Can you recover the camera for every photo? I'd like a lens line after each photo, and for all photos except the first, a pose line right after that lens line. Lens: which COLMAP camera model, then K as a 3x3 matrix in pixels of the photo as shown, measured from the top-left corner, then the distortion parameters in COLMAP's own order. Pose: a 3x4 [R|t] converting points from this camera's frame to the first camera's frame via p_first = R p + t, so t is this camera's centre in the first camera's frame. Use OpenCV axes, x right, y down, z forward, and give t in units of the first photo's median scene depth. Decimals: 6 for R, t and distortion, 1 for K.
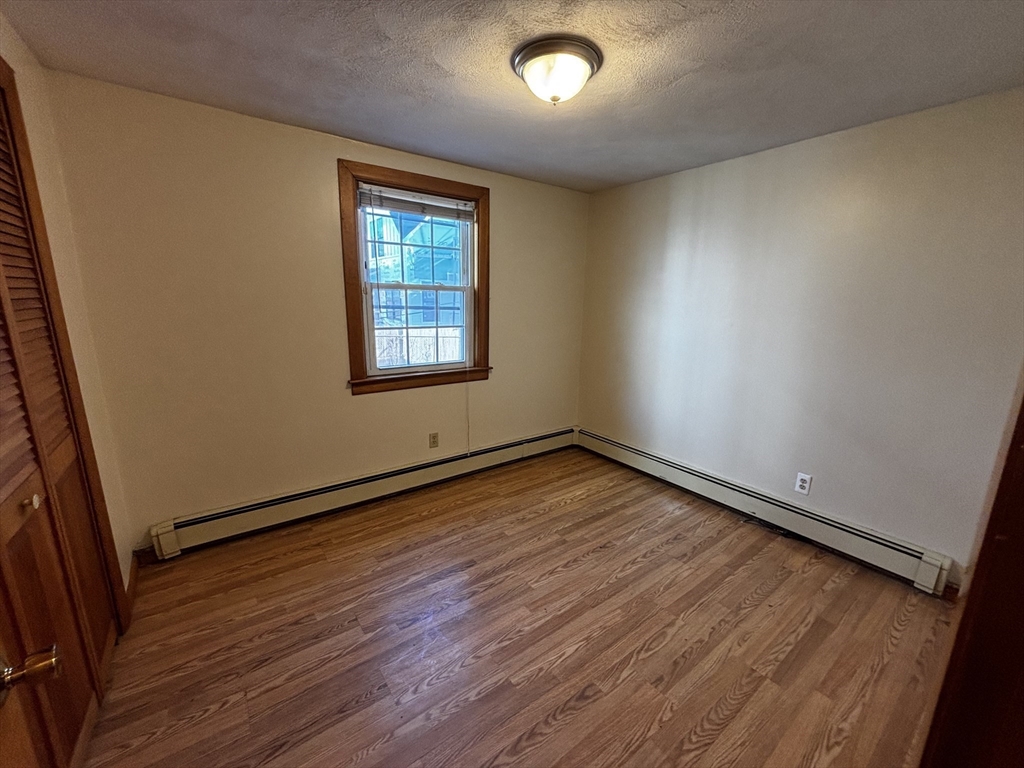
lens RADIAL K [[412.4, 0, 512.0], [0, 412.4, 384.0], [0, 0, 1]] dist [-0.000236, -0.000022]
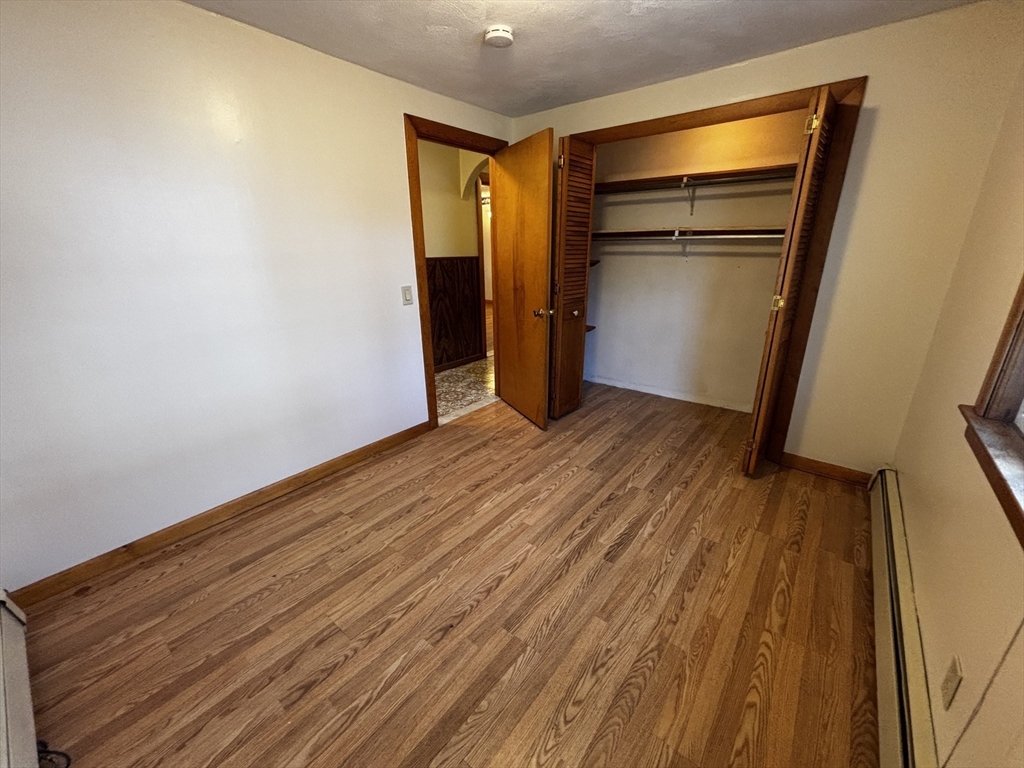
lens RADIAL K [[412.4, 0, 512.0], [0, 412.4, 384.0], [0, 0, 1]] dist [-0.000236, -0.000022]
pose [[-0.967027, 0.070569, -0.244700, 0.292254], [-0.062485, 0.865727, 0.496601, -0.293886], [0.246888, 0.495517, -0.832772, 1.571041]]
